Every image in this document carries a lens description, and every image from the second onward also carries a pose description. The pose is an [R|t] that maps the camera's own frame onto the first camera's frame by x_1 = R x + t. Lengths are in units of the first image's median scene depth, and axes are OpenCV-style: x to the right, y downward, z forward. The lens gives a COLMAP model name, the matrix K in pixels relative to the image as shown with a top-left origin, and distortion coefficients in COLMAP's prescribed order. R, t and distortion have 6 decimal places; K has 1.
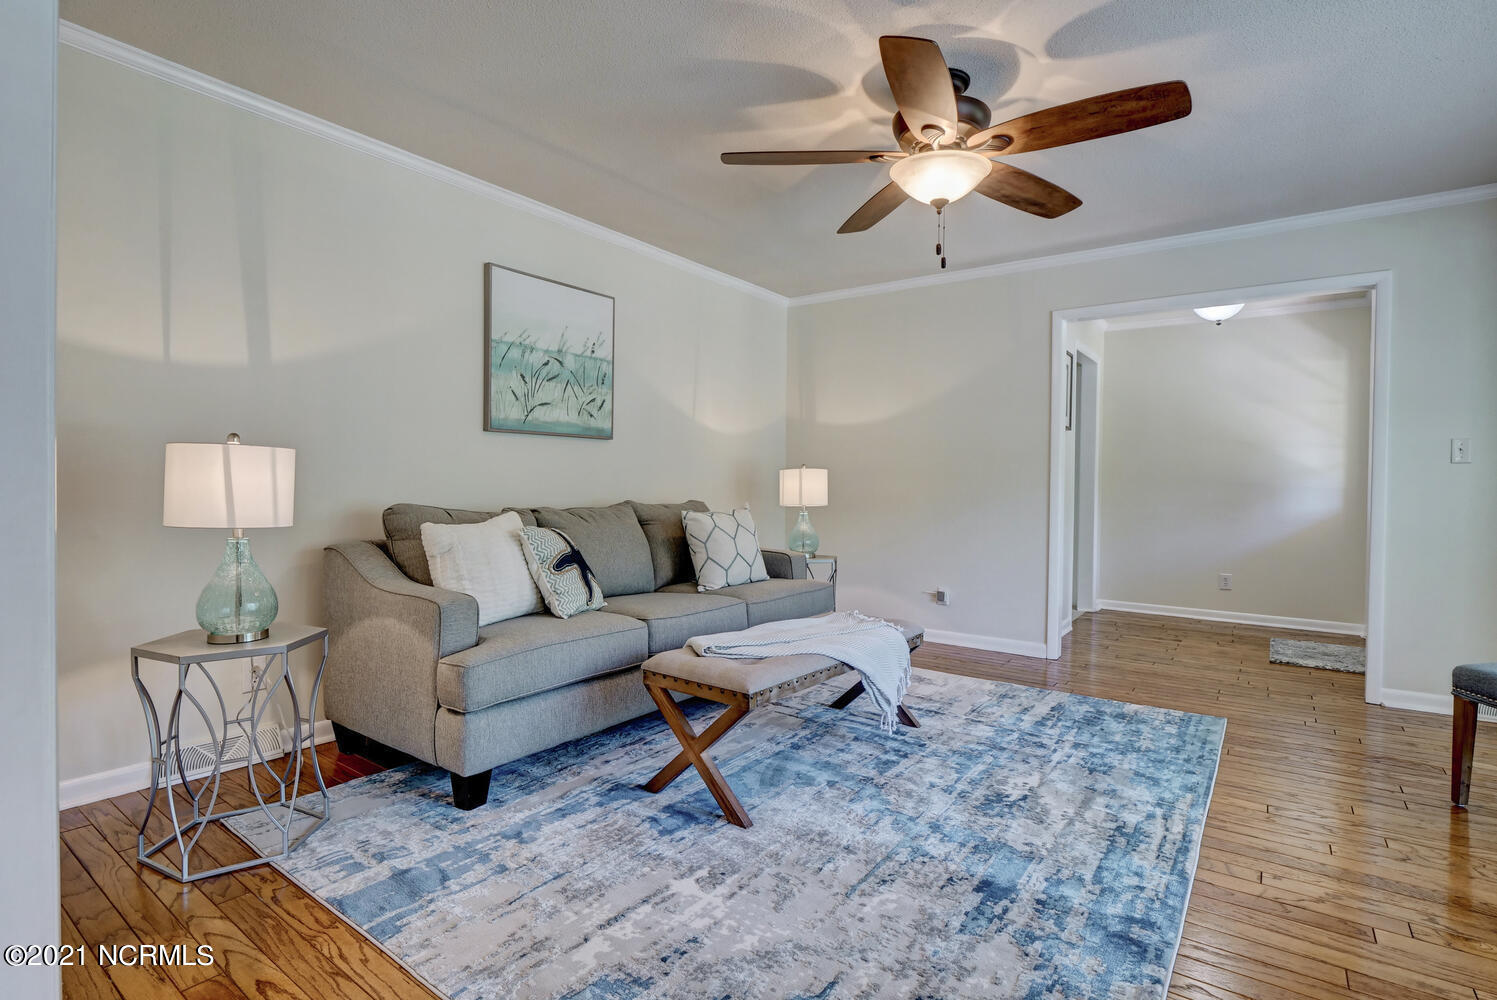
lens RADIAL K [[728.8, 0, 748.6], [0, 728.8, 491.8], [0, 0, 1]] dist [-0.012642, -0.001346]
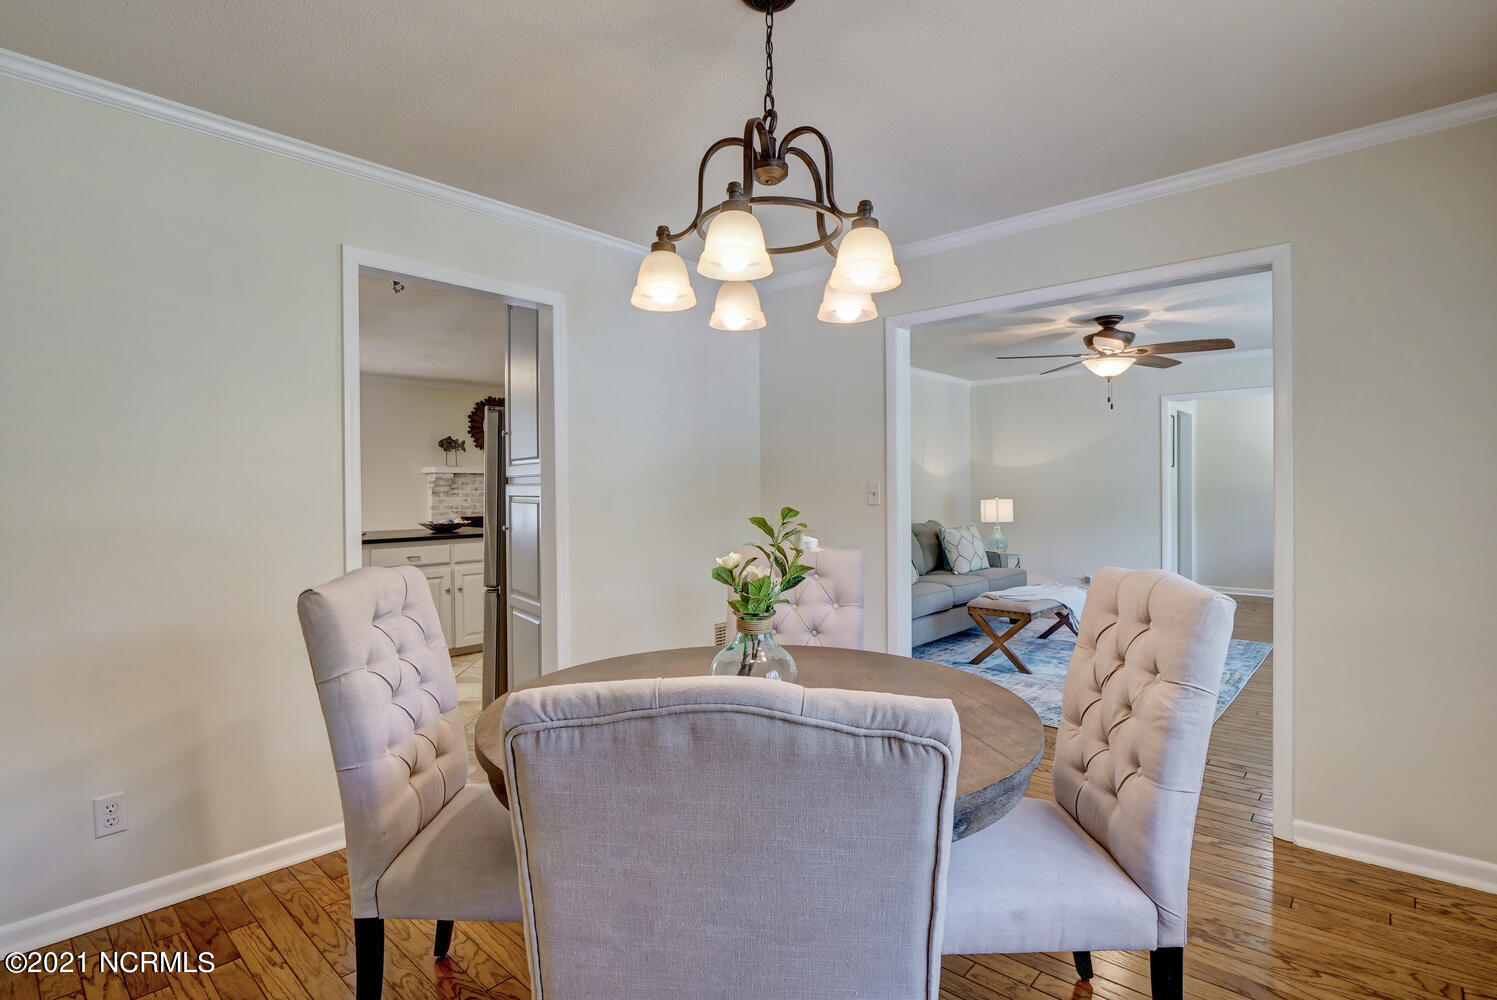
lens RADIAL K [[728.8, 0, 748.6], [0, 728.8, 491.8], [0, 0, 1]] dist [-0.012642, -0.001346]
pose [[0.994318, -0.021536, -0.104245, -0.370399], [0.020551, 0.999733, -0.010520, -0.051793], [0.104444, 0.008317, 0.994496, -0.779357]]
